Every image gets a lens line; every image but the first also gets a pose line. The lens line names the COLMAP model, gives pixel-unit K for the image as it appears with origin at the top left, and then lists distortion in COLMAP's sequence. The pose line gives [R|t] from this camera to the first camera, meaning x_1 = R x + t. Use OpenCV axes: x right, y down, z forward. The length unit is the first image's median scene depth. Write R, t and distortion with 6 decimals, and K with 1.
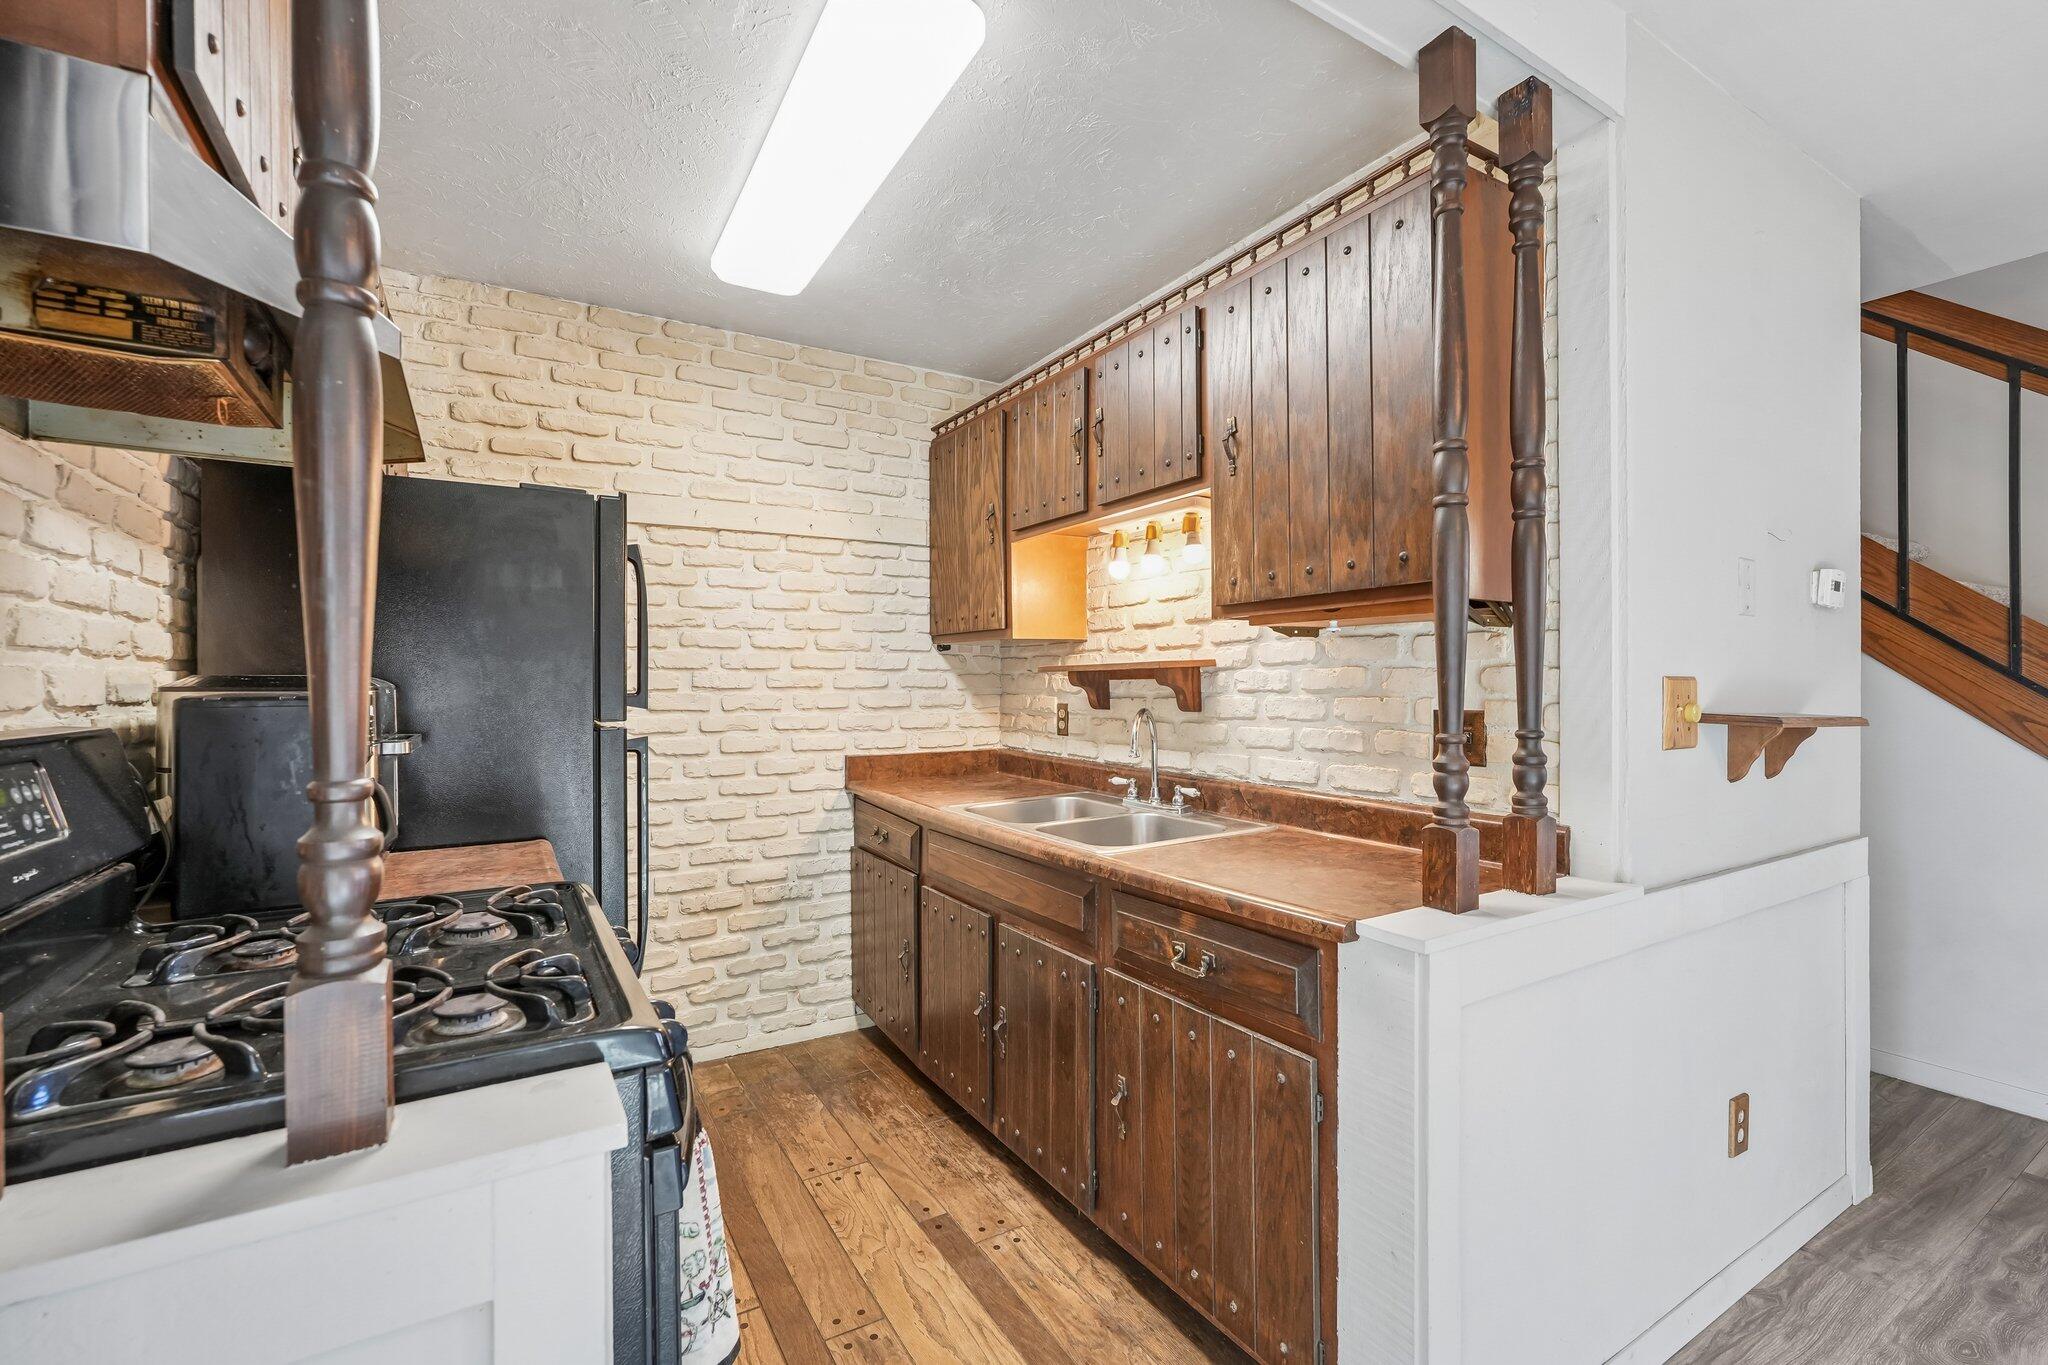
lens RADIAL K [[889.6, 0, 1015.1], [0, 889.6, 684.3], [0, 0, 1]] dist [-0.016560, 0.007695]
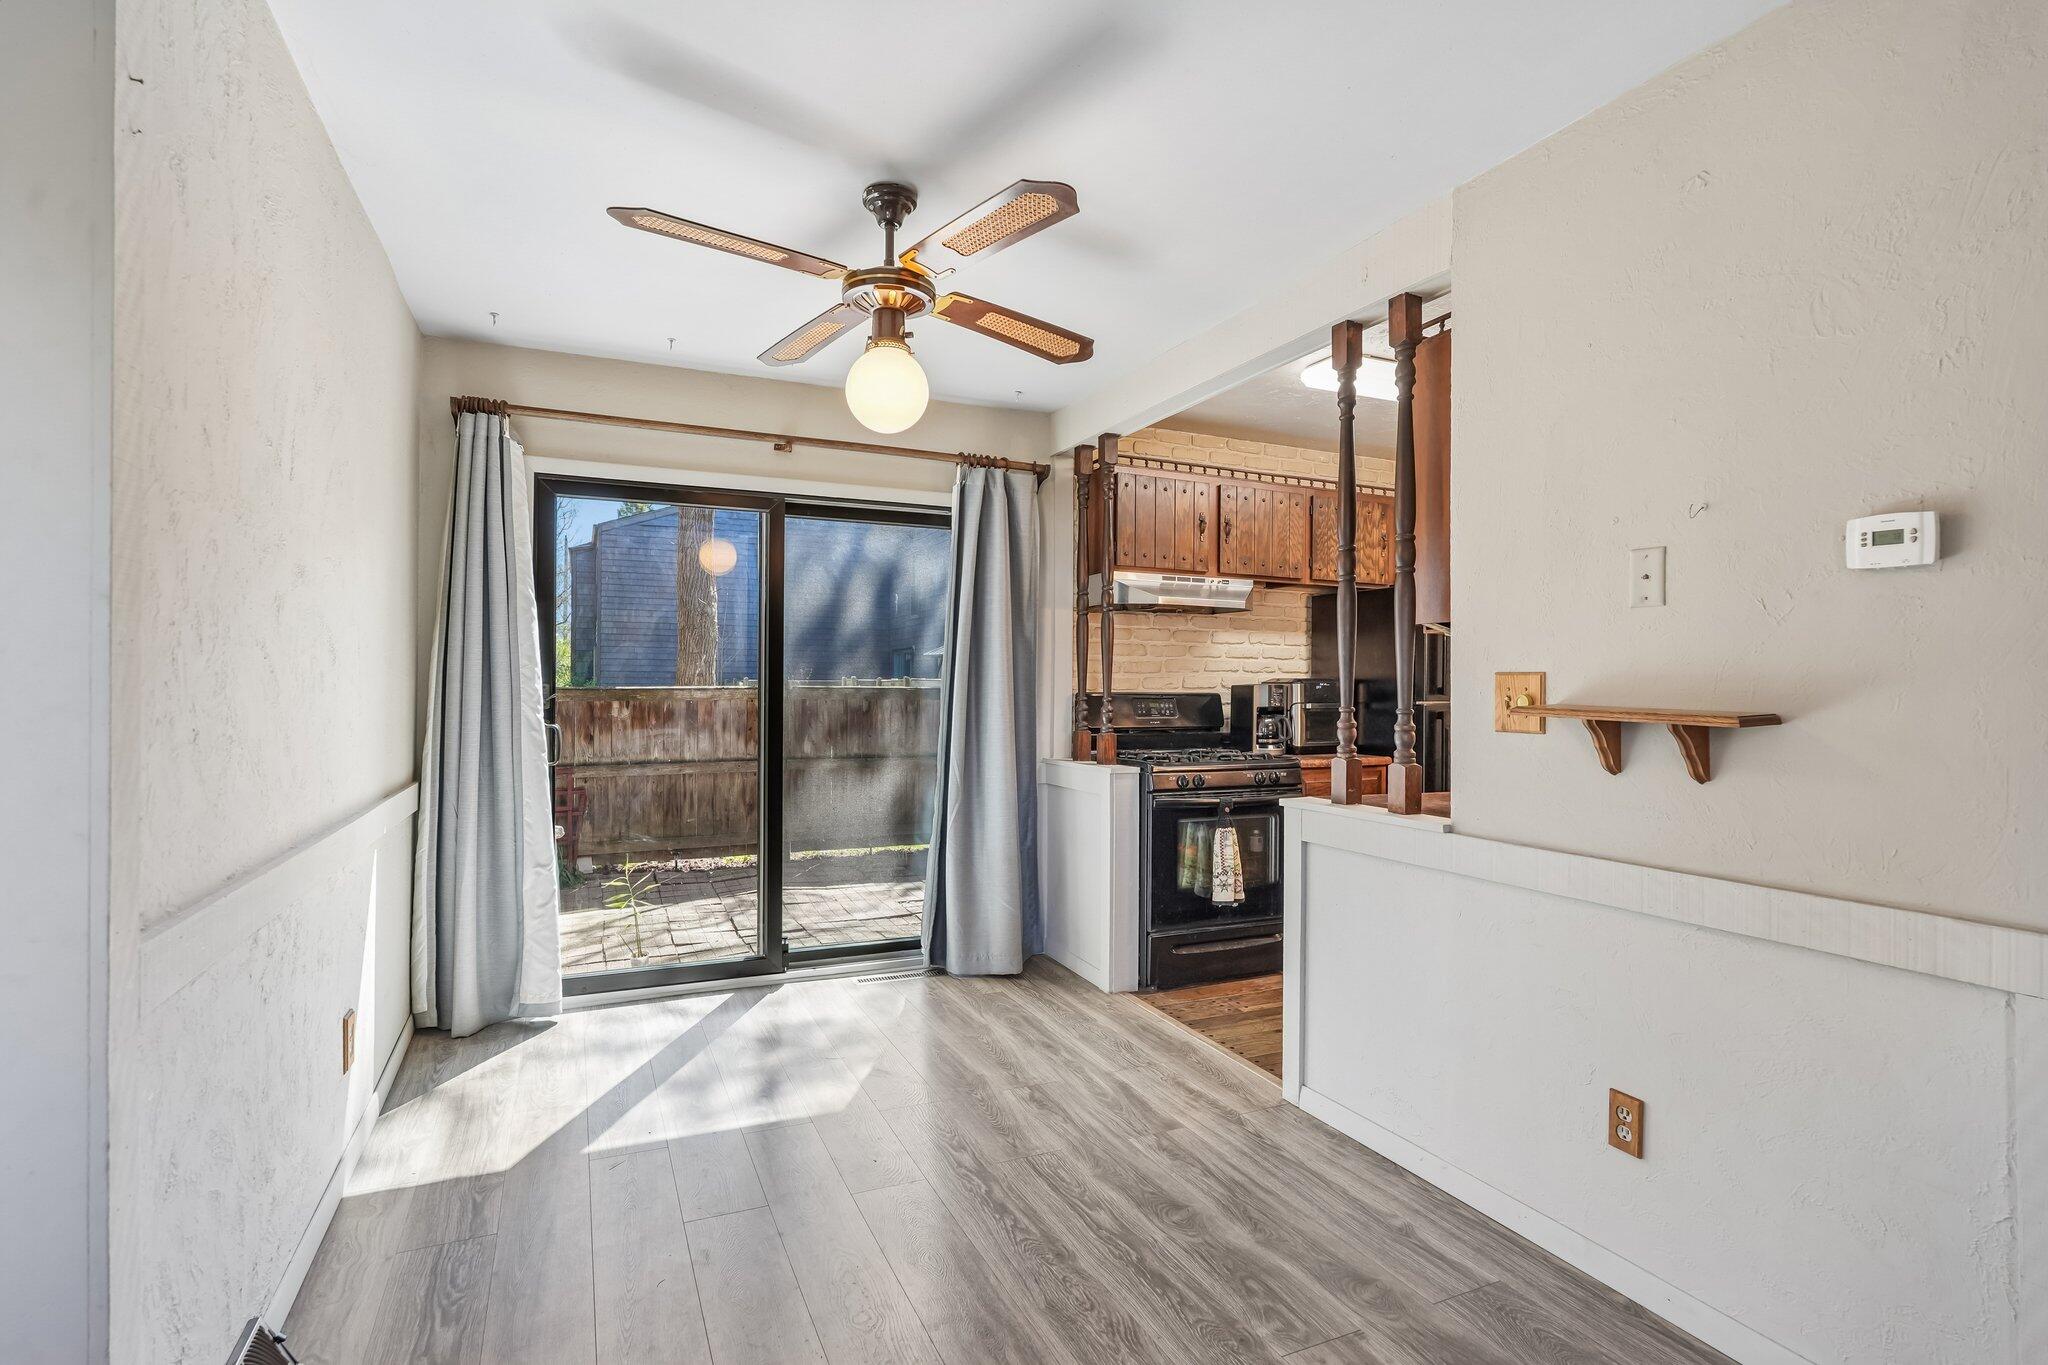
lens RADIAL K [[997.3, 0, 1023.7], [0, 997.3, 681.7], [0, 0, 1]] dist [-0.006620, 0.001044]
pose [[-0.117519, -0.001375, -0.993070, 1.234716], [-0.004916, 0.999988, -0.000803, 0.004515], [0.993058, 0.004788, -0.117525, 0.286223]]
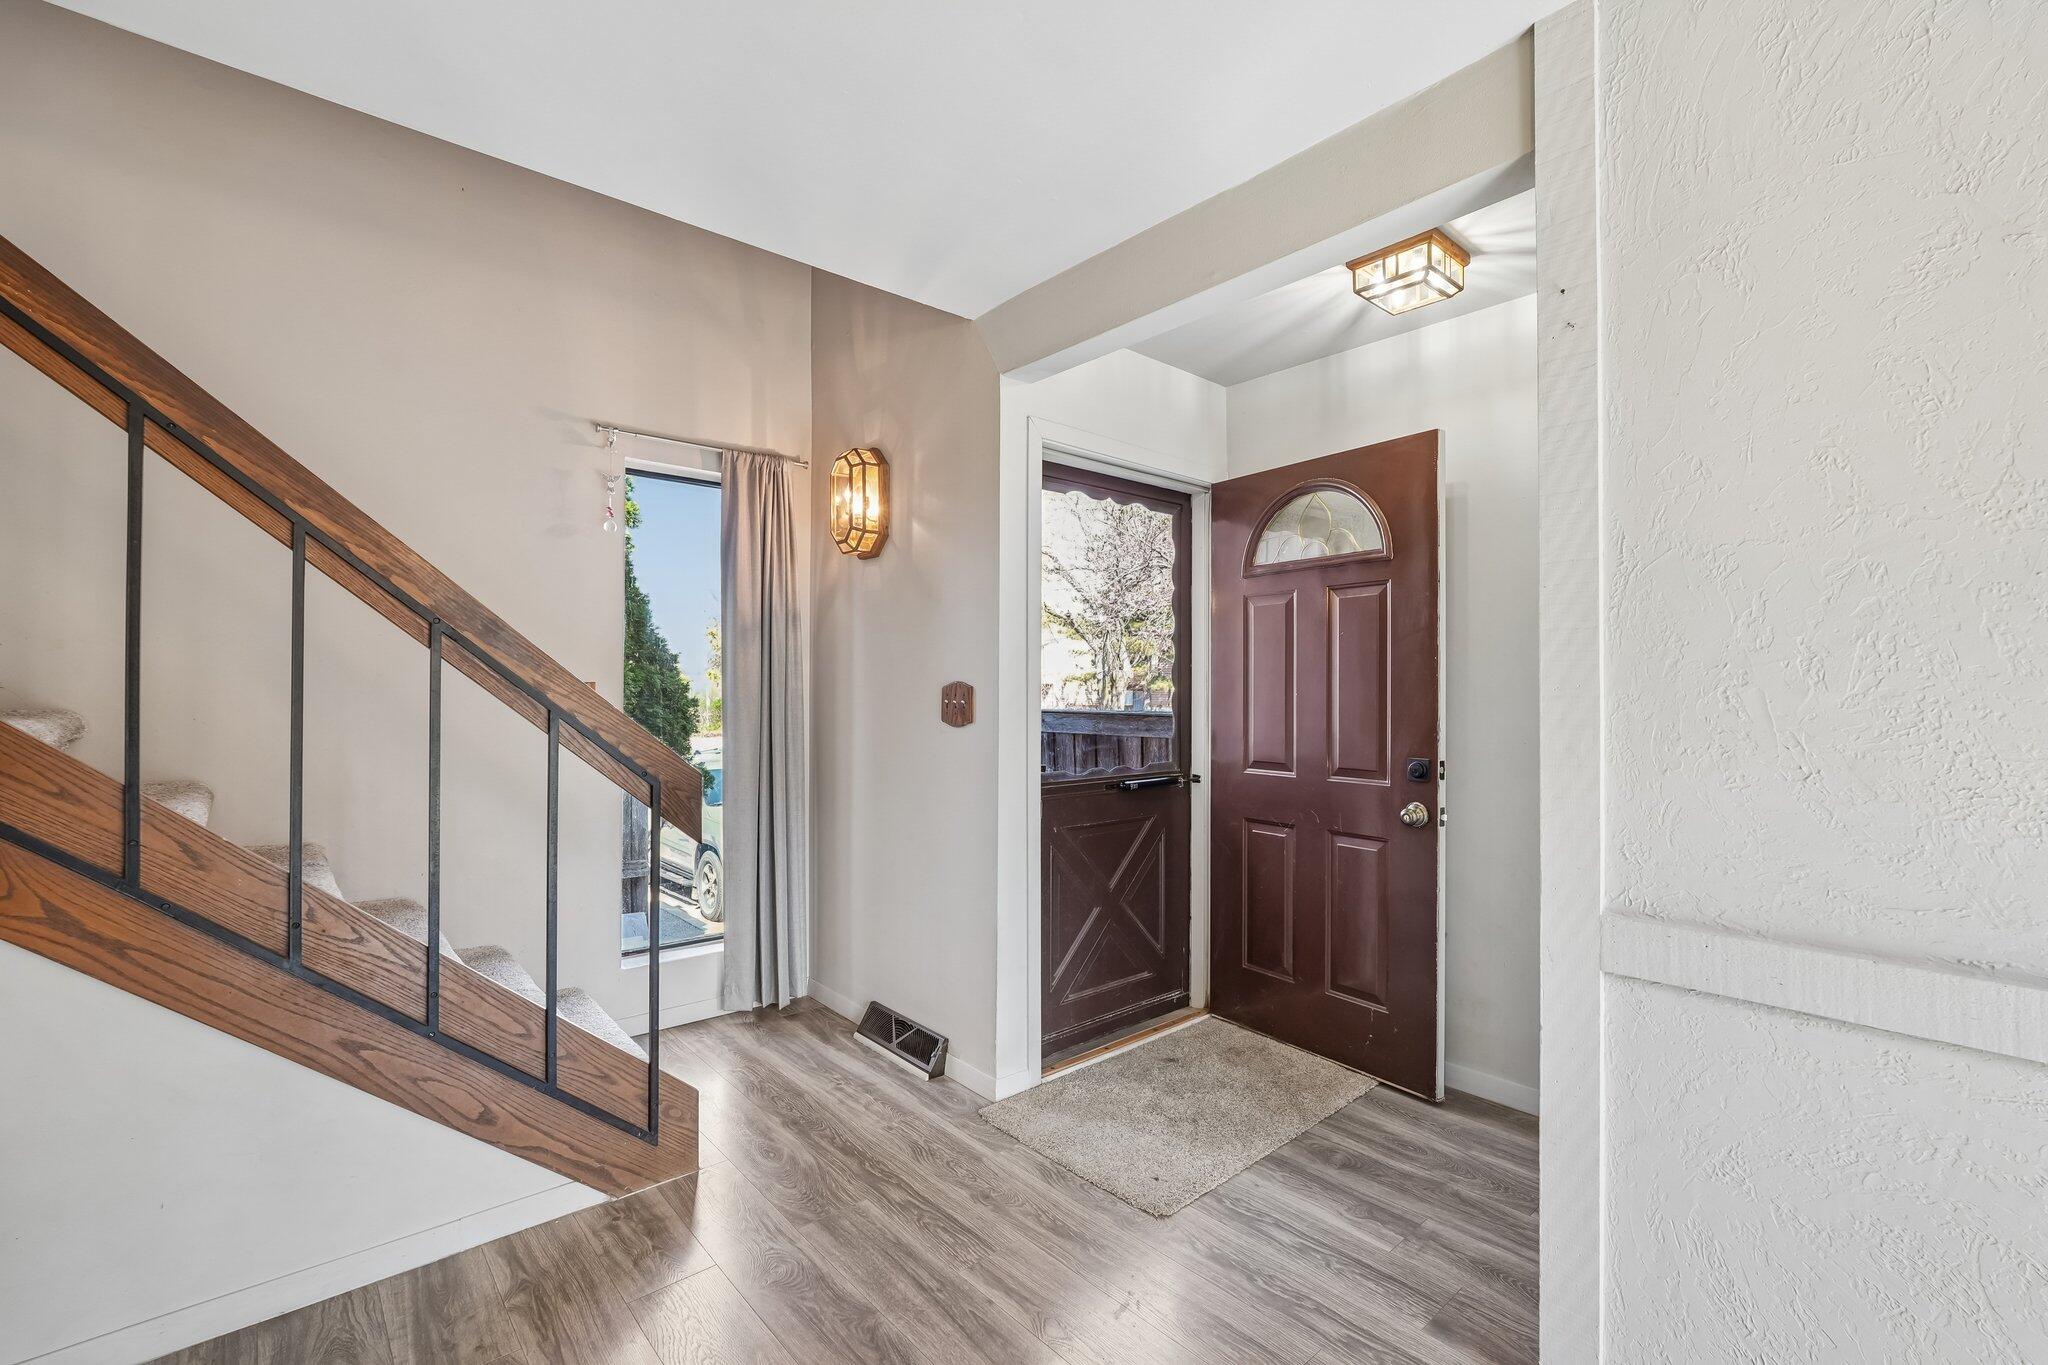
lens RADIAL K [[889.6, 0, 1027.5], [0, 889.6, 682.0], [0, 0, 1]] dist [-0.016560, 0.007695]
pose [[-0.176258, 0.015252, 0.984226, 0.412185], [-0.004031, 0.999860, -0.016216, -0.002173], [-0.984336, -0.006826, -0.176172, 0.285333]]
